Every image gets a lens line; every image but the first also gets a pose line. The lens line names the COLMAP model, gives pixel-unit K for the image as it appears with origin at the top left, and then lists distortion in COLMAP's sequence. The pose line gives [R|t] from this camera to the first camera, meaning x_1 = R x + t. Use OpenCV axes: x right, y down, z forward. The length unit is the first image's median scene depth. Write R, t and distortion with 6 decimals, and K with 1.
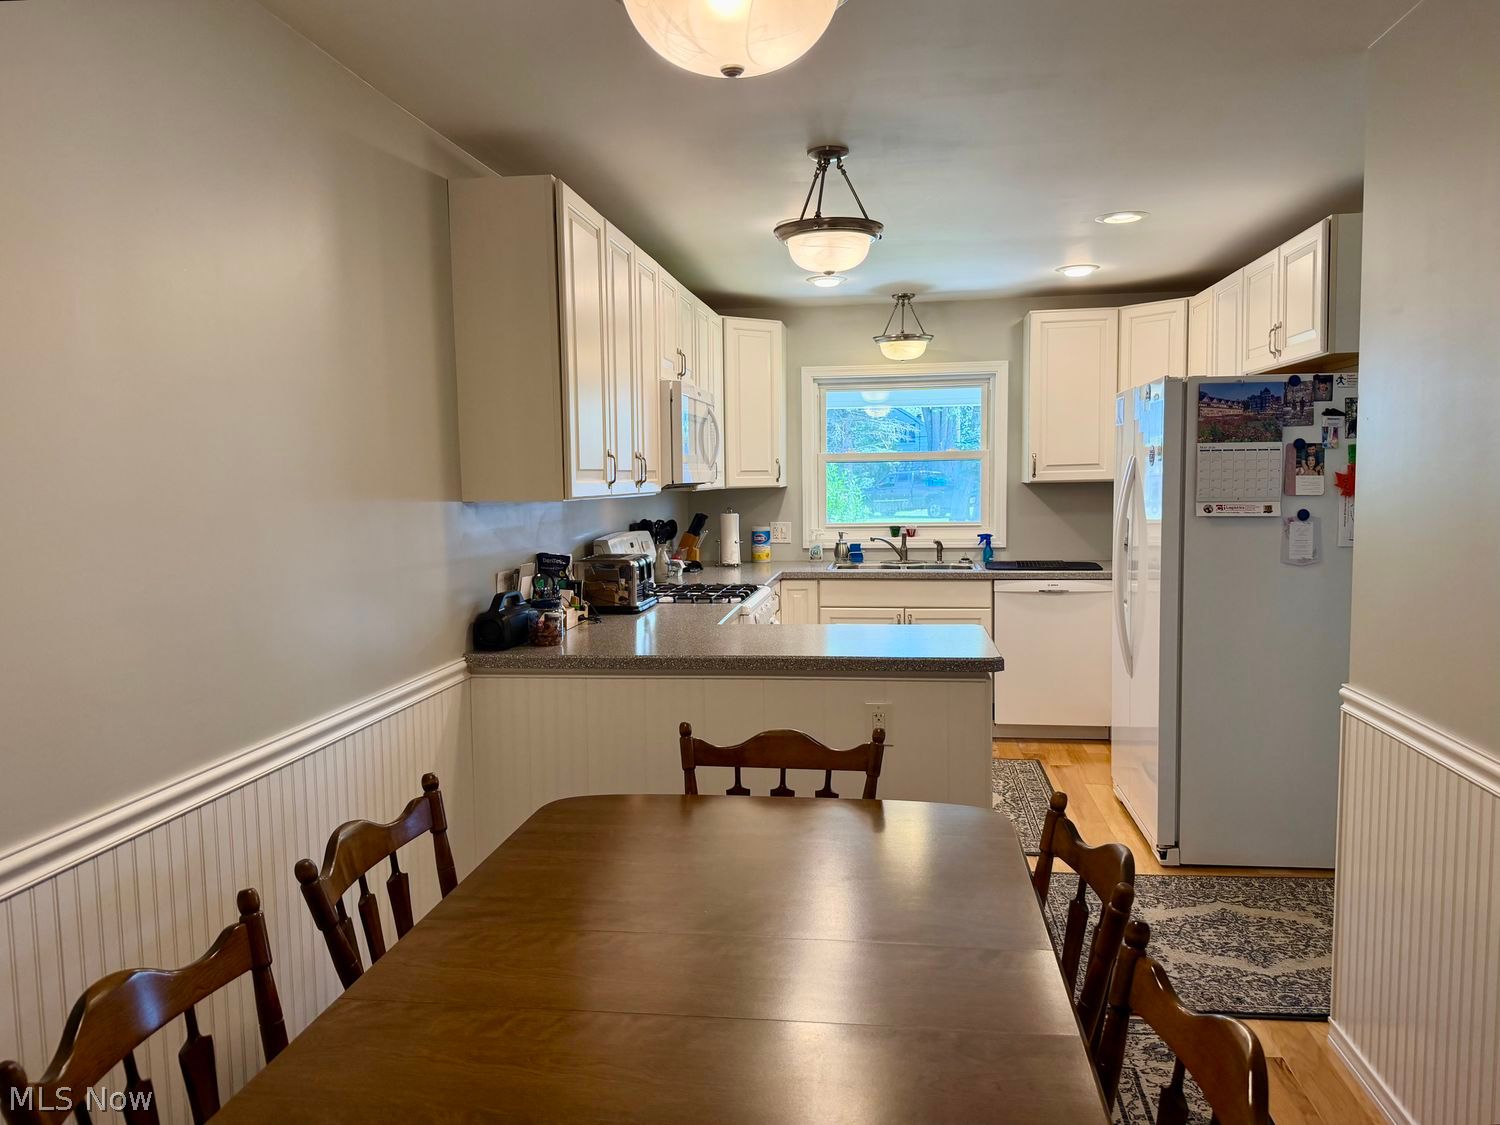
lens RADIAL K [[1060.3, 0, 750.0], [0, 1060.3, 562.5], [0, 0, 1]] dist [0.085690, -0.208781]
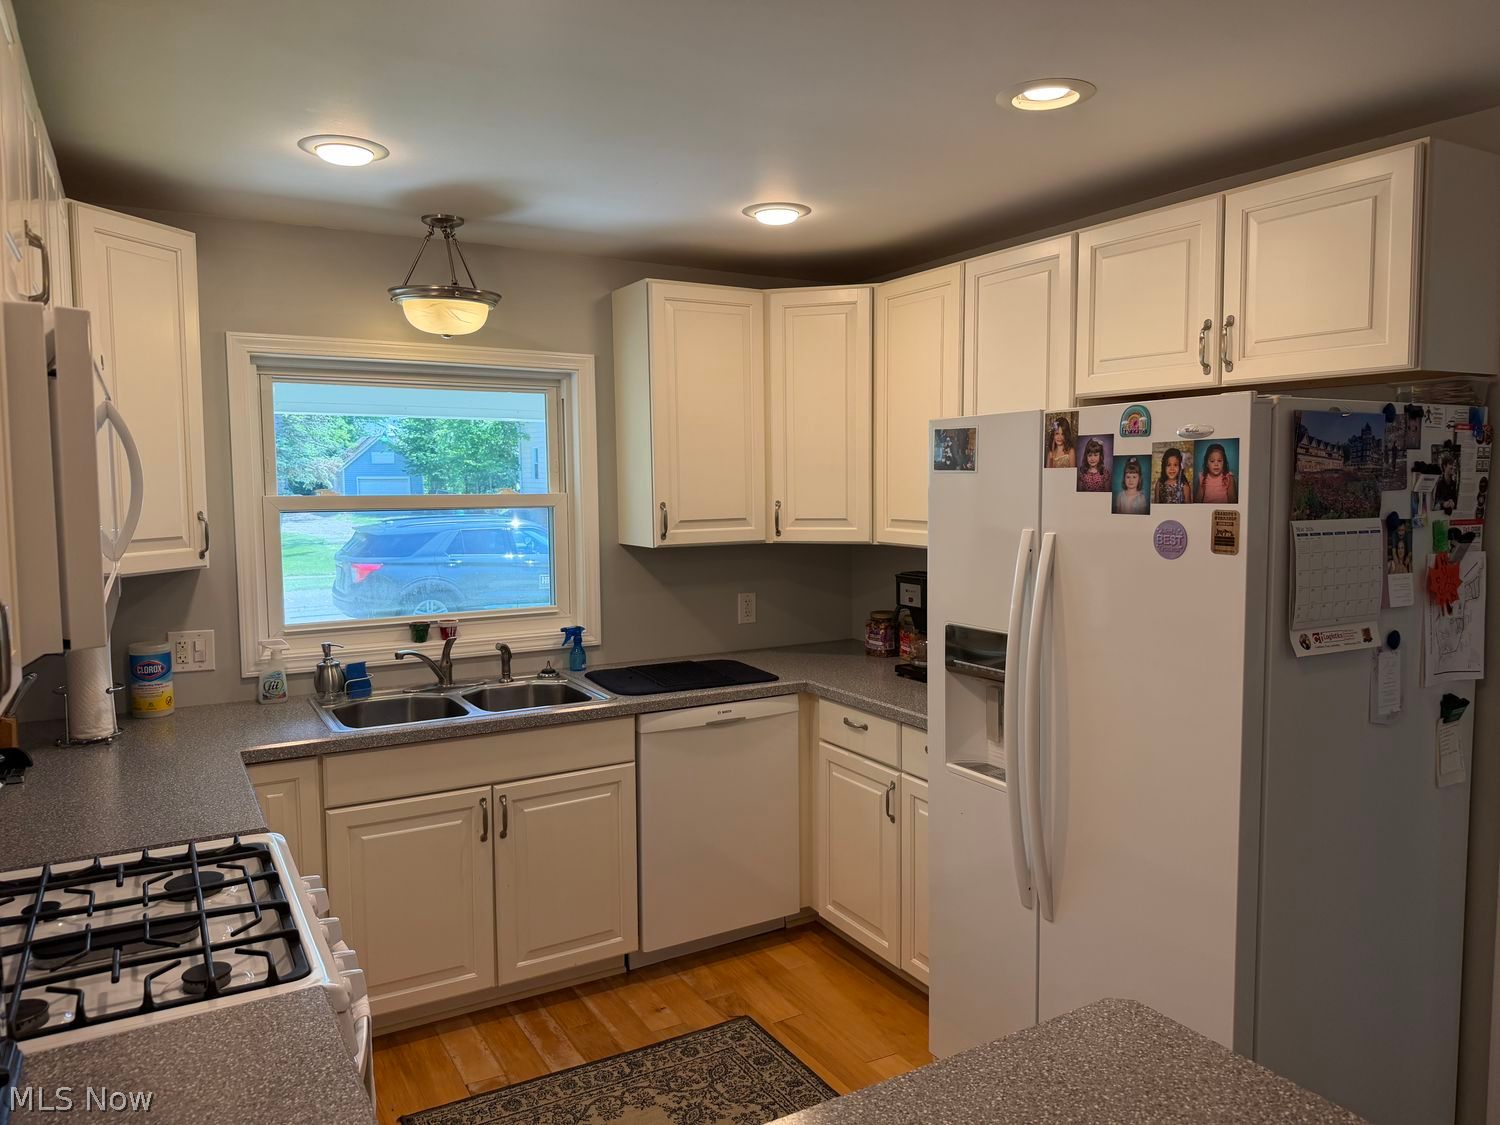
lens RADIAL K [[1080.2, 0, 824.6], [0, 1080.2, 569.2], [0, 0, 1]] dist [0.093553, -0.160905]
pose [[0.783976, -0.040158, 0.619491, -0.064705], [0.047049, 0.998879, 0.005210, -0.063309], [-0.619006, 0.025062, 0.784986, 0.447016]]
